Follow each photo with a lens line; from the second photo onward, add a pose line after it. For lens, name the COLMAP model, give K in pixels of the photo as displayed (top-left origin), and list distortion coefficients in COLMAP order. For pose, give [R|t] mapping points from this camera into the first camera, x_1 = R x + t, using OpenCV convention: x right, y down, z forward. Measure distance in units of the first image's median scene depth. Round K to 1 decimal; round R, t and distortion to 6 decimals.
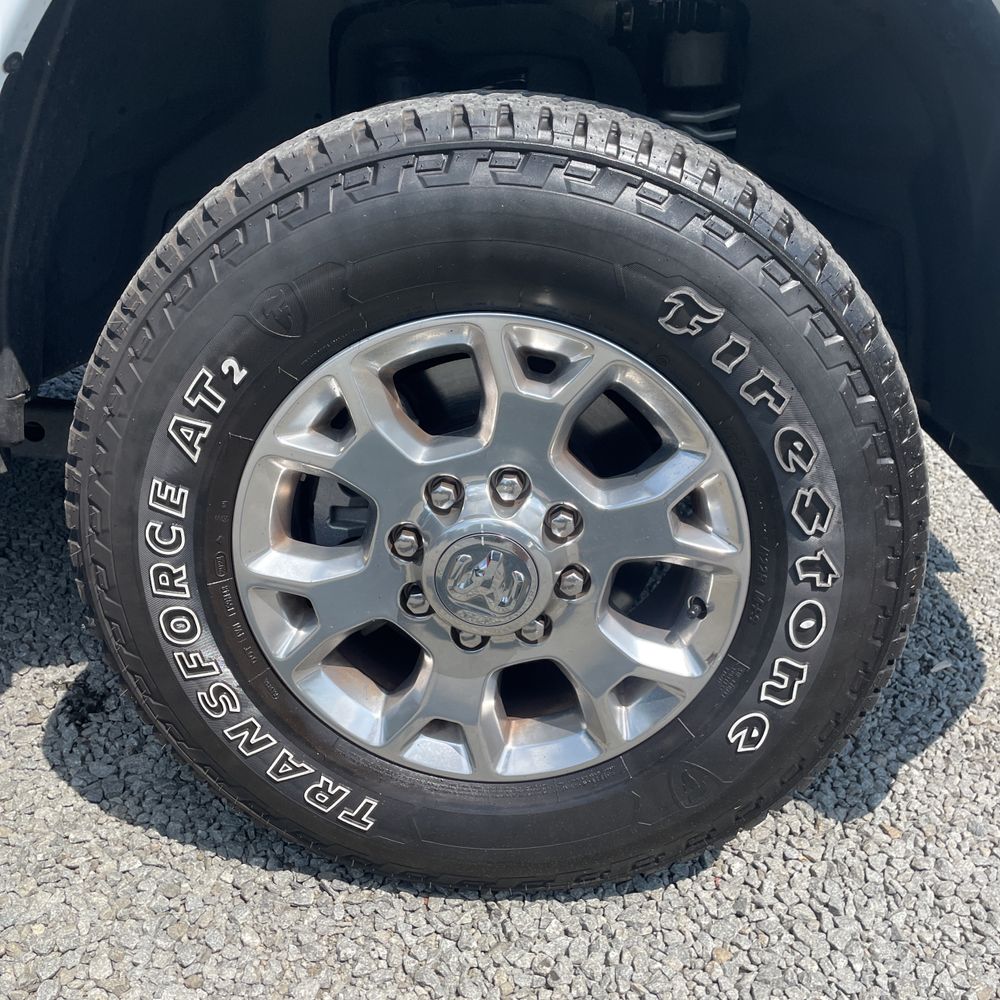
lens RADIAL K [[1017.3, 0, 500.3], [0, 1017.3, 497.1], [0, 0, 1]] dist [0.080320, -0.104806]
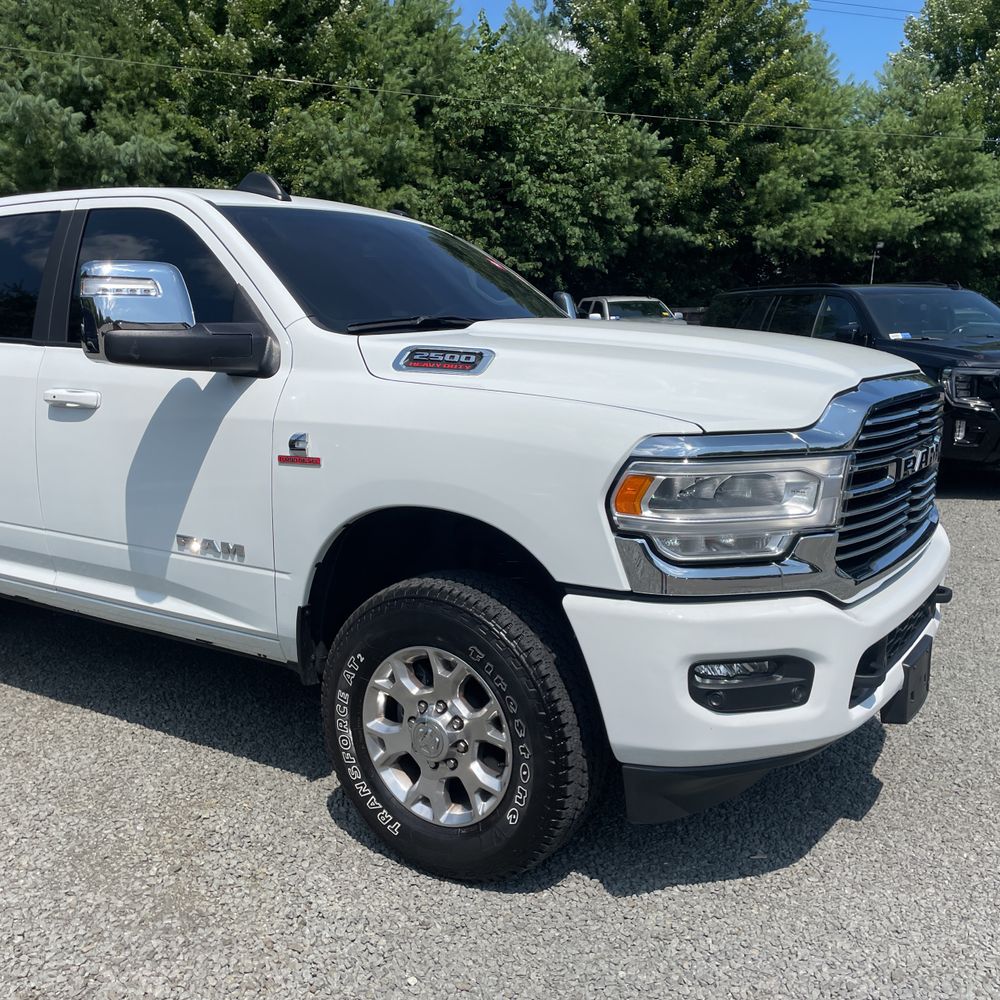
lens RADIAL K [[1010.7, 0, 488.9], [0, 1010.7, 485.5], [0, 0, 1]] dist [0.103840, -0.129445]
pose [[0.865544, 0.013756, -0.500643, 1.524865], [-0.134934, 0.969065, -0.206655, -0.041687], [0.482313, 0.246423, 0.840625, -1.459348]]
